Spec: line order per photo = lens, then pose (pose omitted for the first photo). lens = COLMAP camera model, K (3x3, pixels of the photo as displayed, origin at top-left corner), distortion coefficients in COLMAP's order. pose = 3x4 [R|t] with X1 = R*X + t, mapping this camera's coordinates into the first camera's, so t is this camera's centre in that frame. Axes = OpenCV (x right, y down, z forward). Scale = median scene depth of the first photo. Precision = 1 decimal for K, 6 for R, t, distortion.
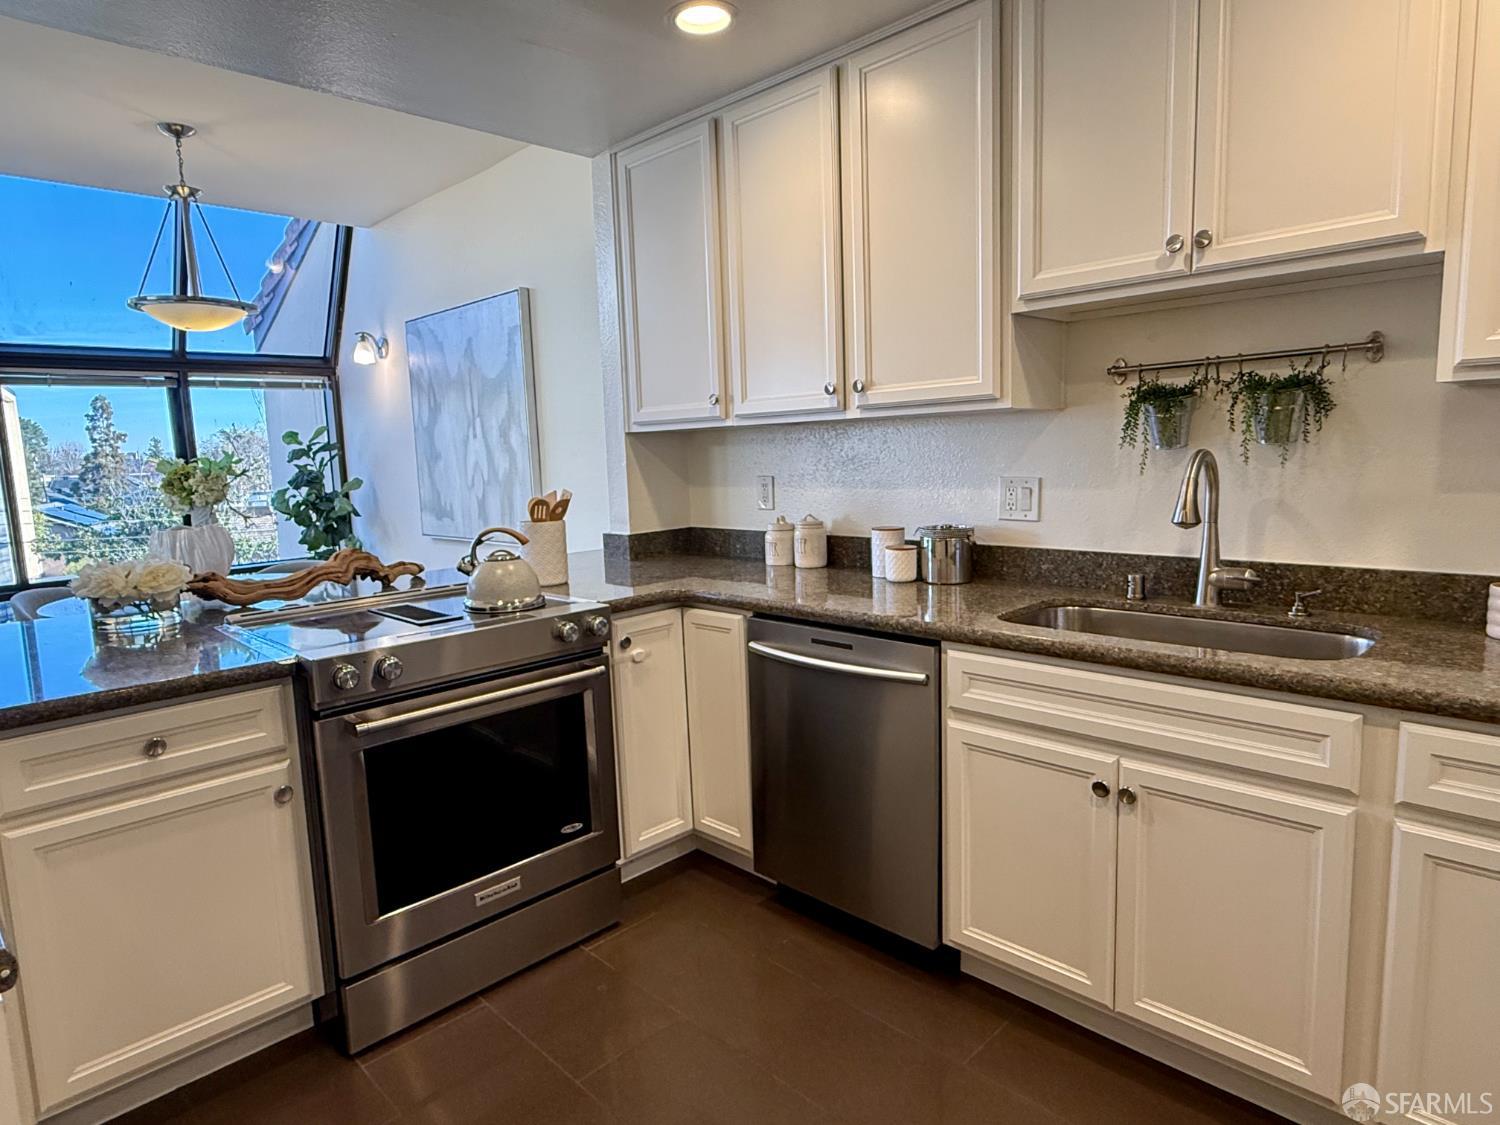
lens RADIAL K [[870.9, 0, 750.0], [0, 870.9, 562.5], [0, 0, 1]] dist [-0.002518, -0.000950]
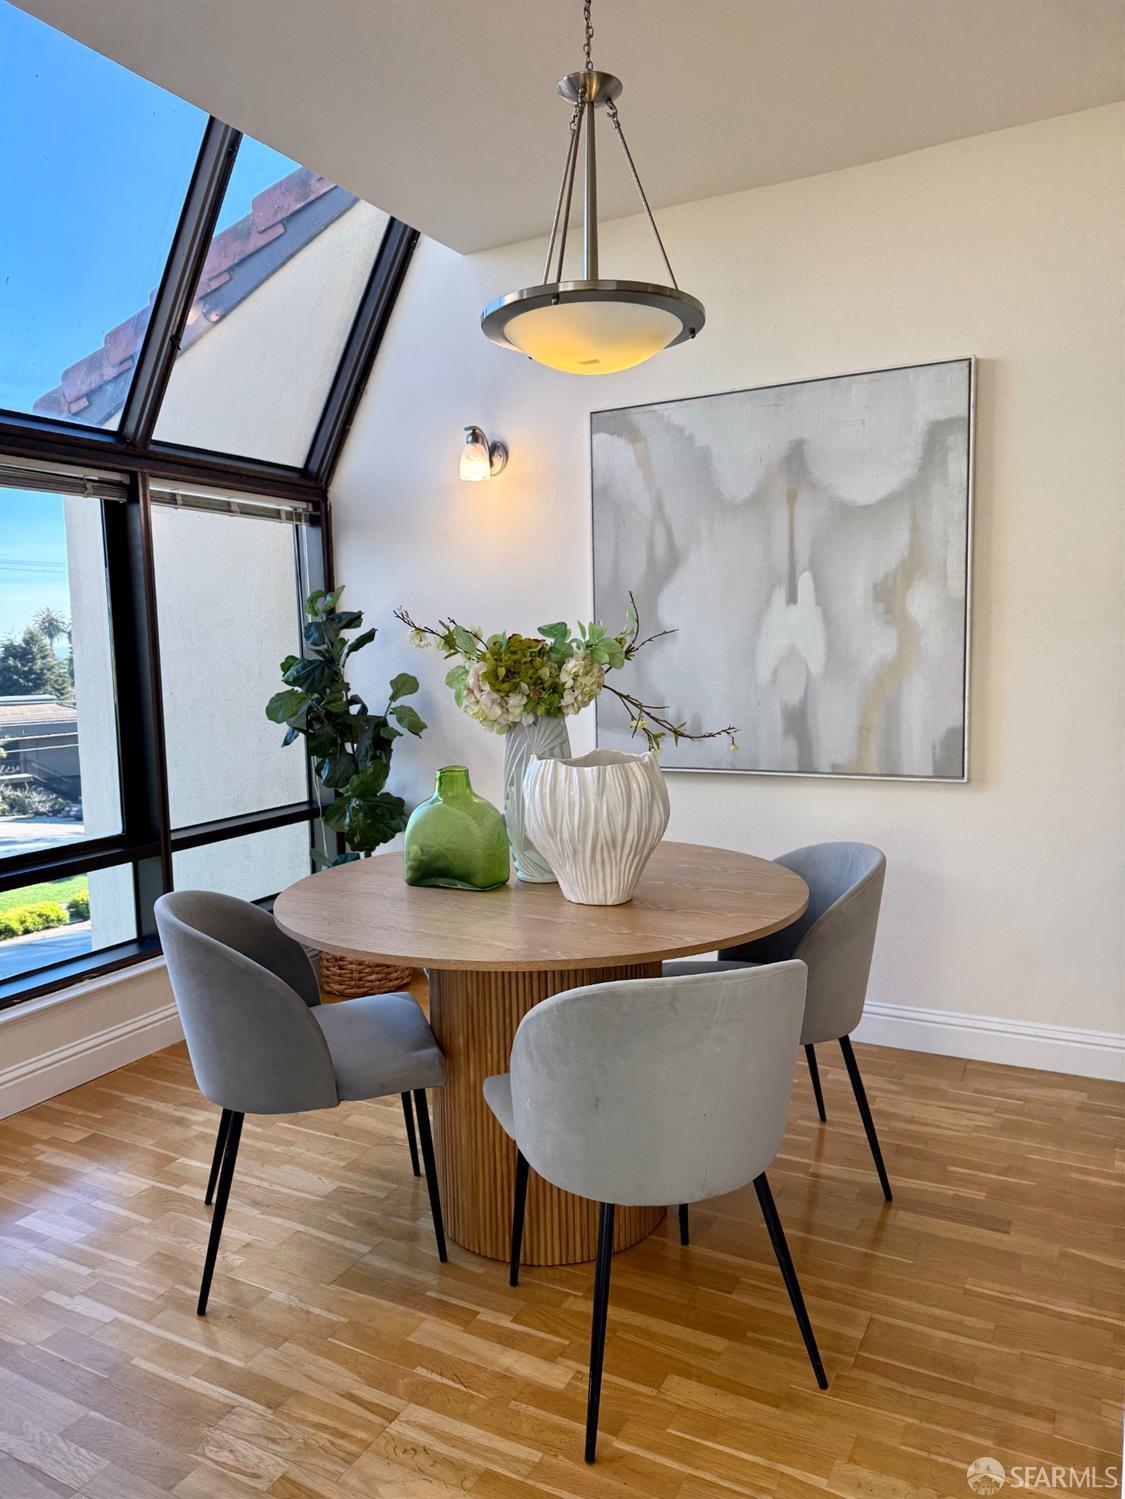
lens RADIAL K [[1043.1, 0, 562.5], [0, 1043.1, 749.5], [0, 0, 1]] dist [0.150773, -0.257290]
pose [[0.959066, -0.018785, 0.282558, -0.736546], [0.029033, 0.999062, -0.032125, -0.024571], [-0.281689, 0.039014, 0.958712, 0.373509]]
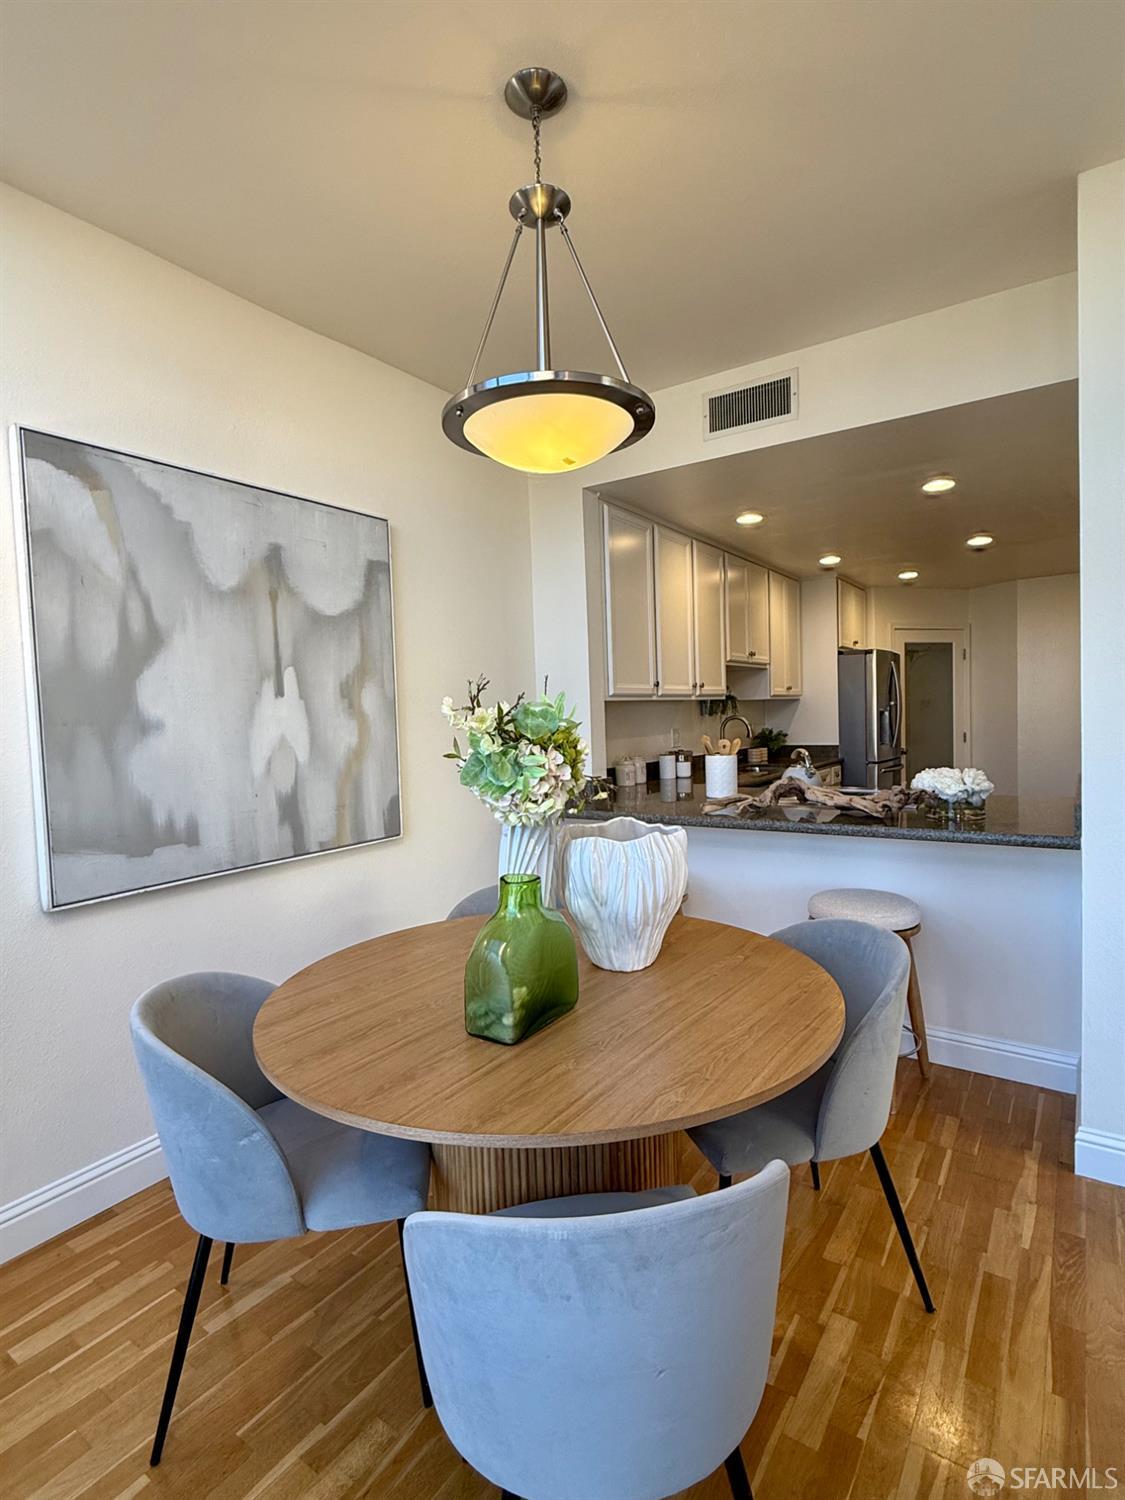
lens RADIAL K [[744.2, 0, 562.5], [0, 744.2, 750.0], [0, 0, 1]] dist [-0.020629, -0.000296]
pose [[-0.171941, -0.008592, 0.985070, -0.956843], [0.166180, 0.985378, 0.037601, -0.098698], [-0.970989, 0.170164, -0.168000, 0.973459]]
